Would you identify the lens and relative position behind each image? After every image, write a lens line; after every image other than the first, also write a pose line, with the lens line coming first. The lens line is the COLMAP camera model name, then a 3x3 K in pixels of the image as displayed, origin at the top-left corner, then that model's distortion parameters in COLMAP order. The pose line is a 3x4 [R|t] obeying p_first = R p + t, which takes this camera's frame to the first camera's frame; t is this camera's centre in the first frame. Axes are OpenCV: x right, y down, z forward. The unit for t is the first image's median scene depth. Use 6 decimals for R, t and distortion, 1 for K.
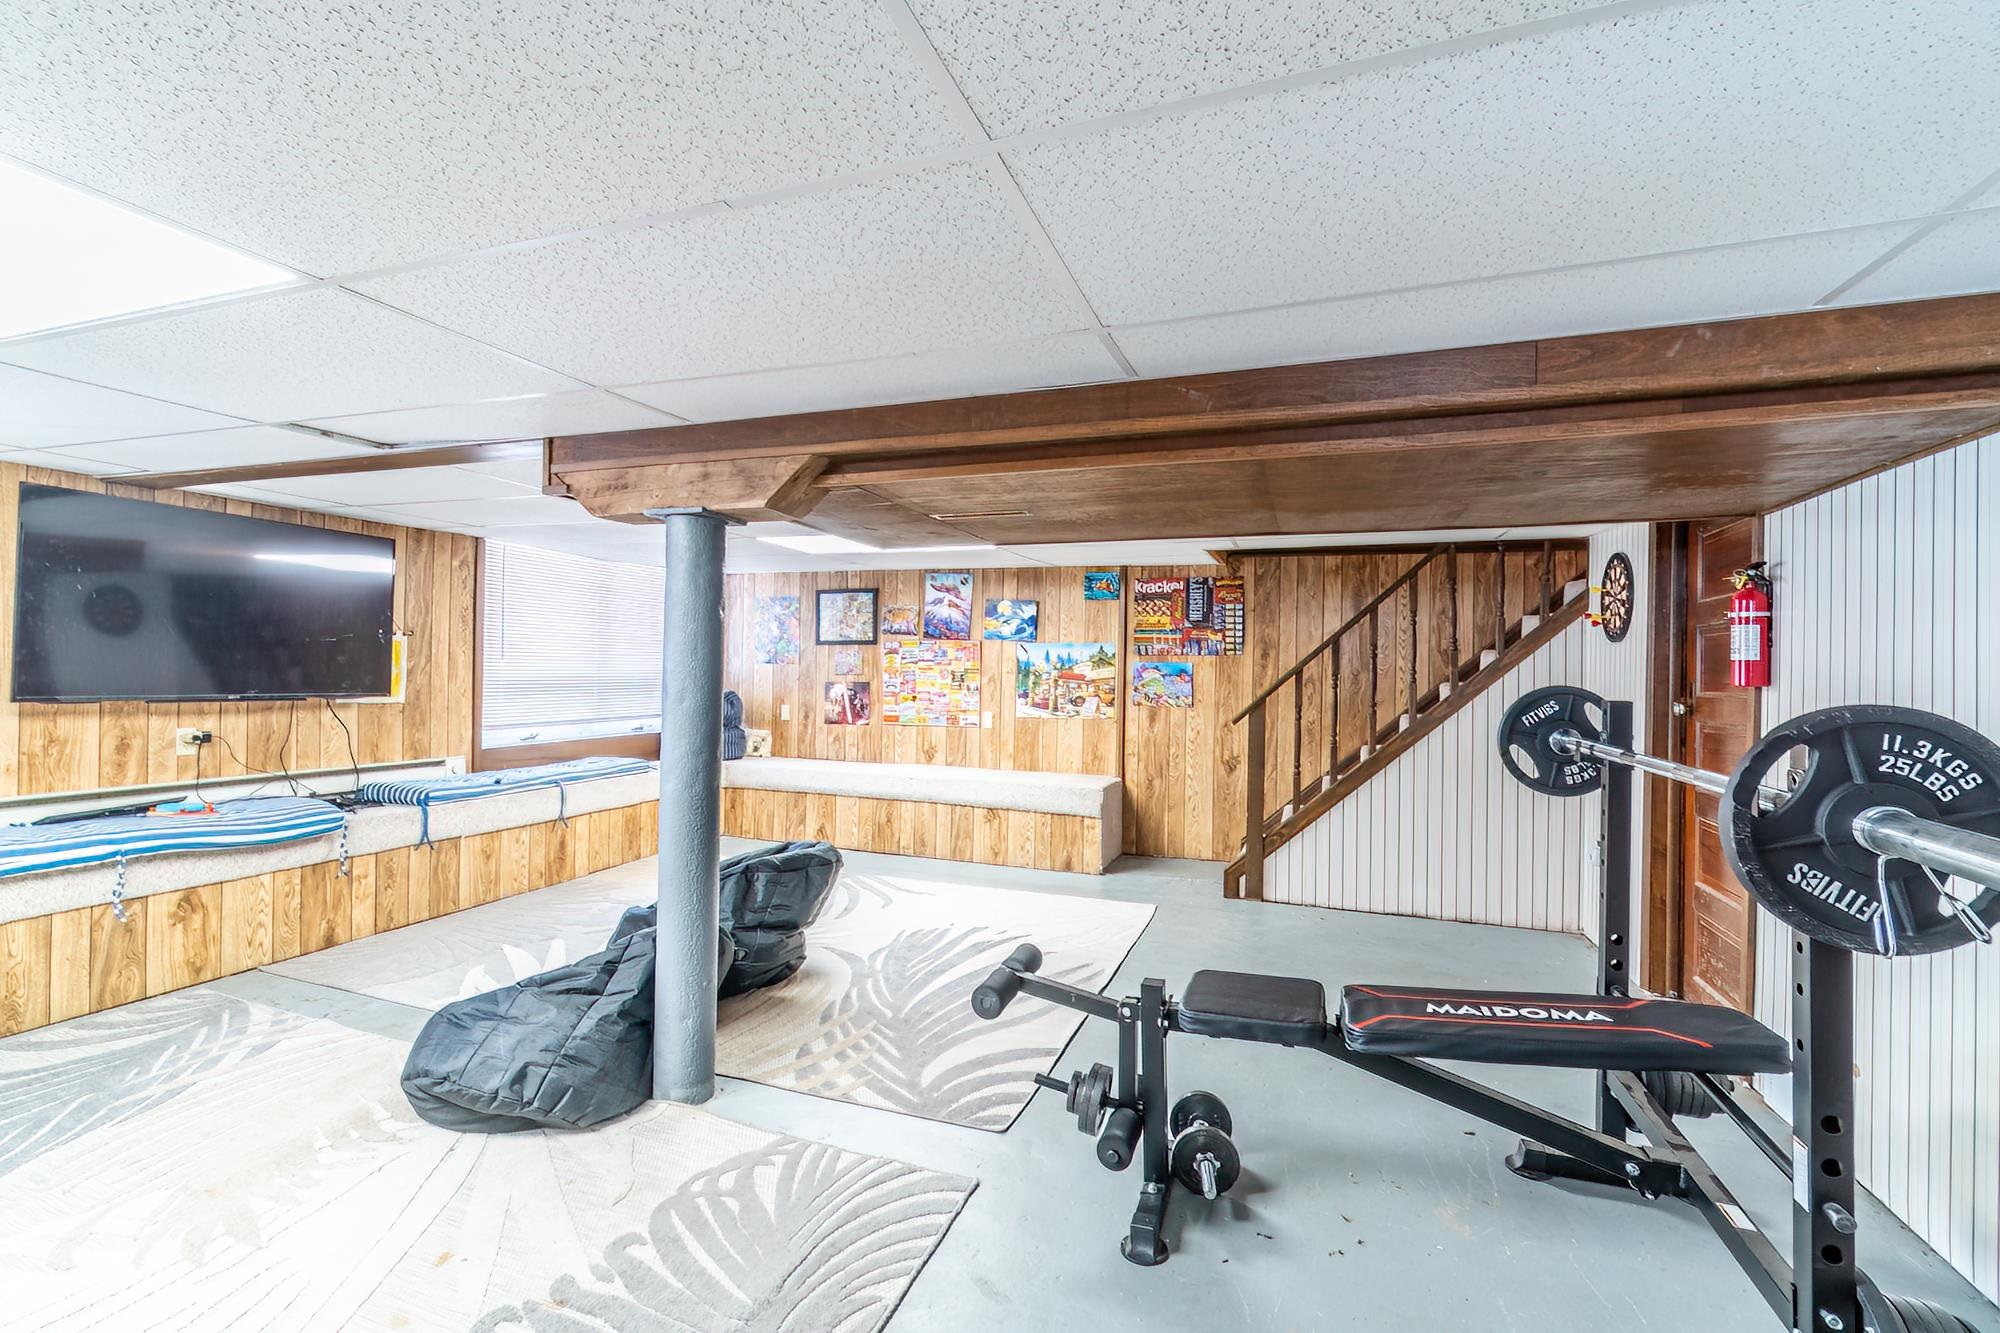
lens RADIAL K [[890.8, 0, 1001.8], [0, 890.8, 664.7], [0, 0, 1]] dist [-0.003676, -0.000888]
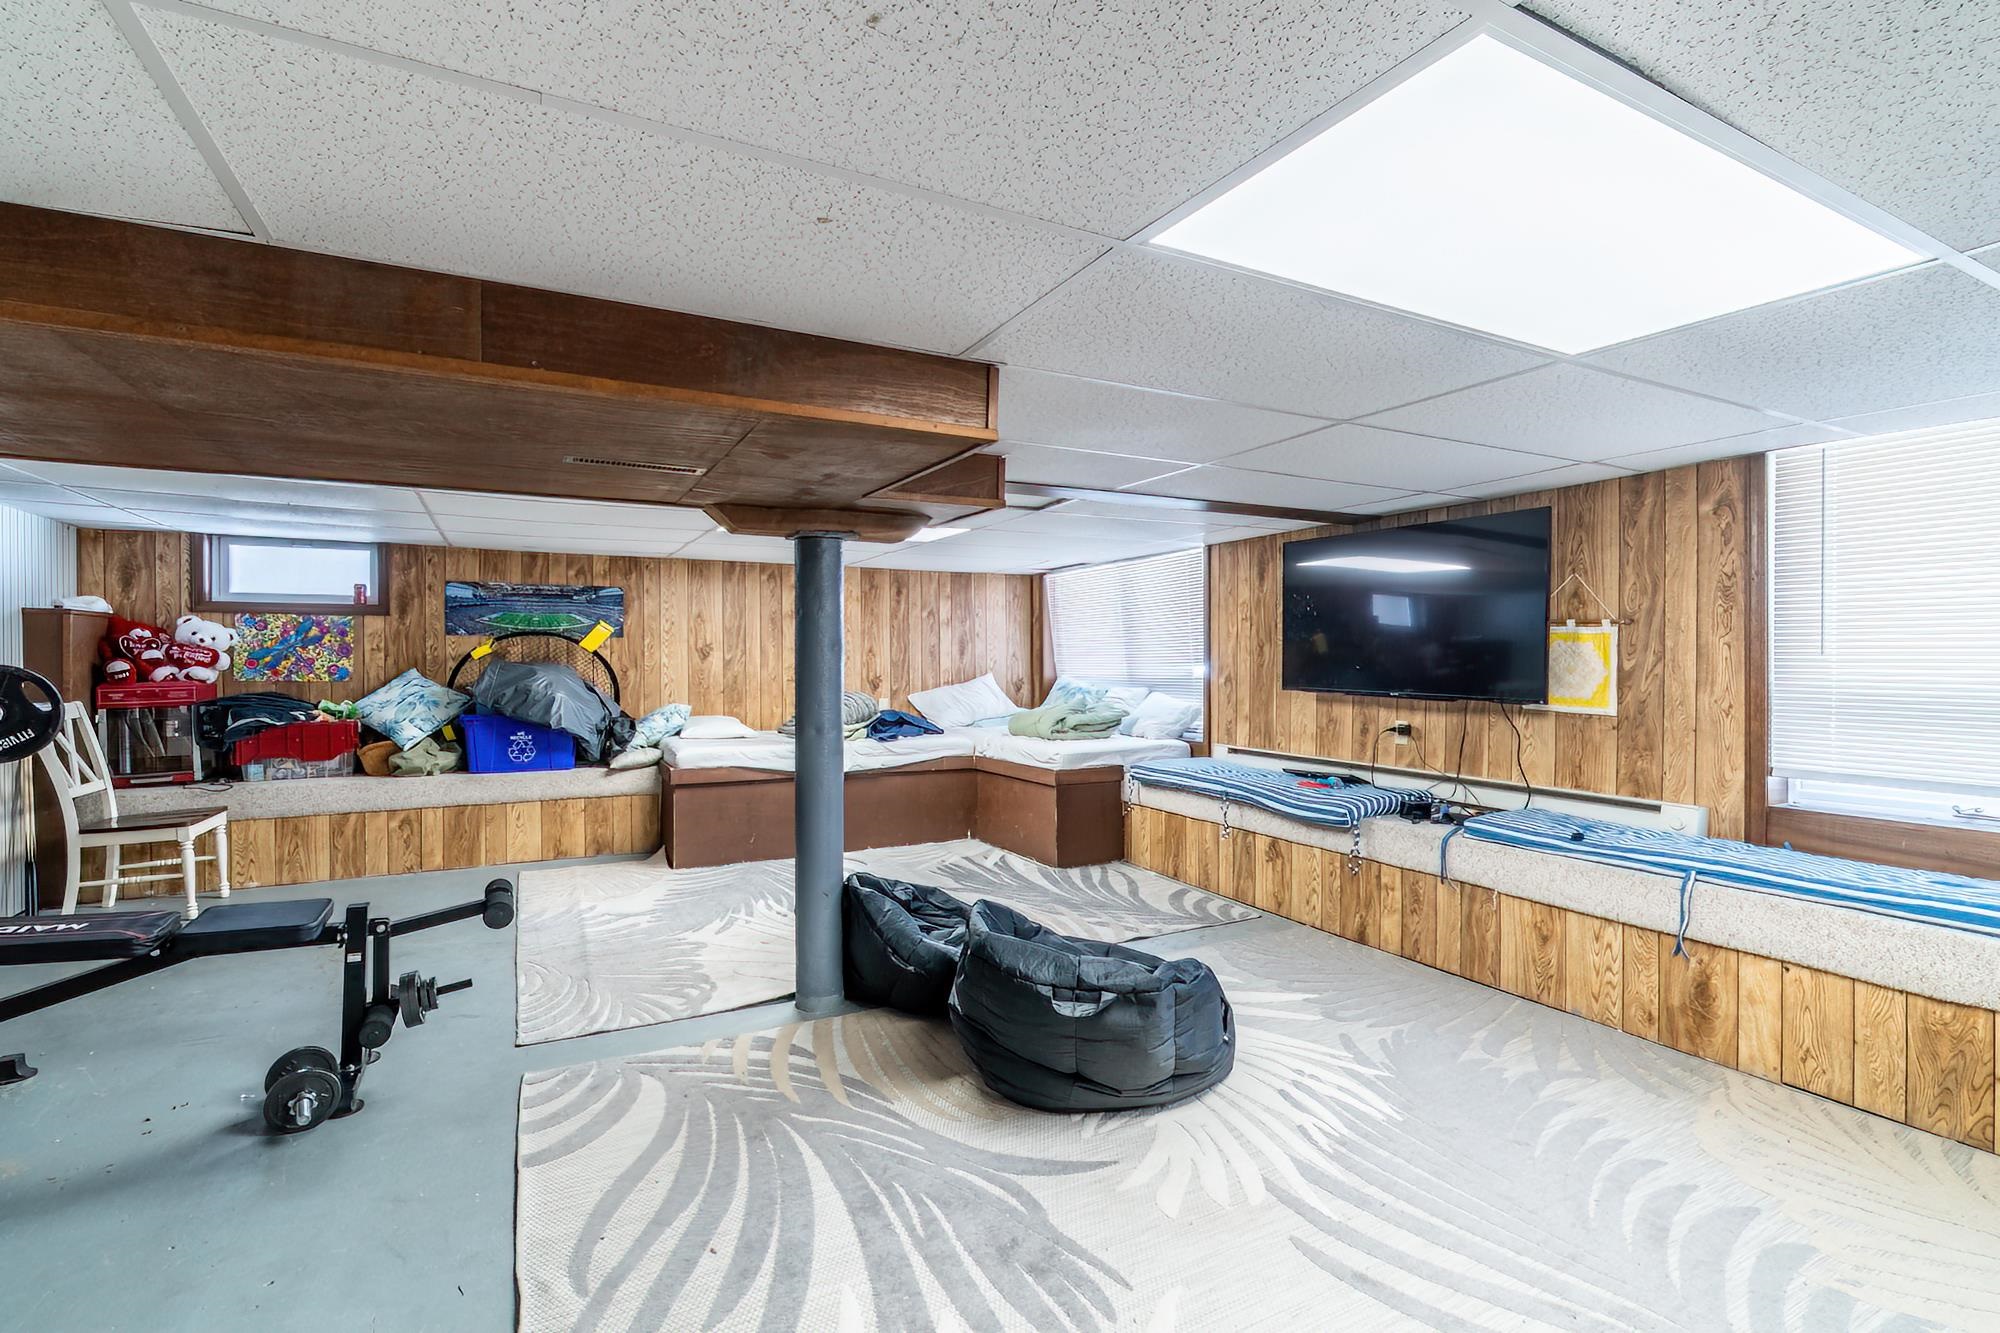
lens RADIAL K [[890.8, 0, 1007.3], [0, 890.8, 664.0], [0, 0, 1]] dist [-0.003676, -0.000888]
pose [[-0.669564, -0.011576, -0.742664, 0.244541], [-0.008901, 0.999932, -0.007562, 0.010701], [0.742701, 0.001547, -0.669621, 1.254108]]
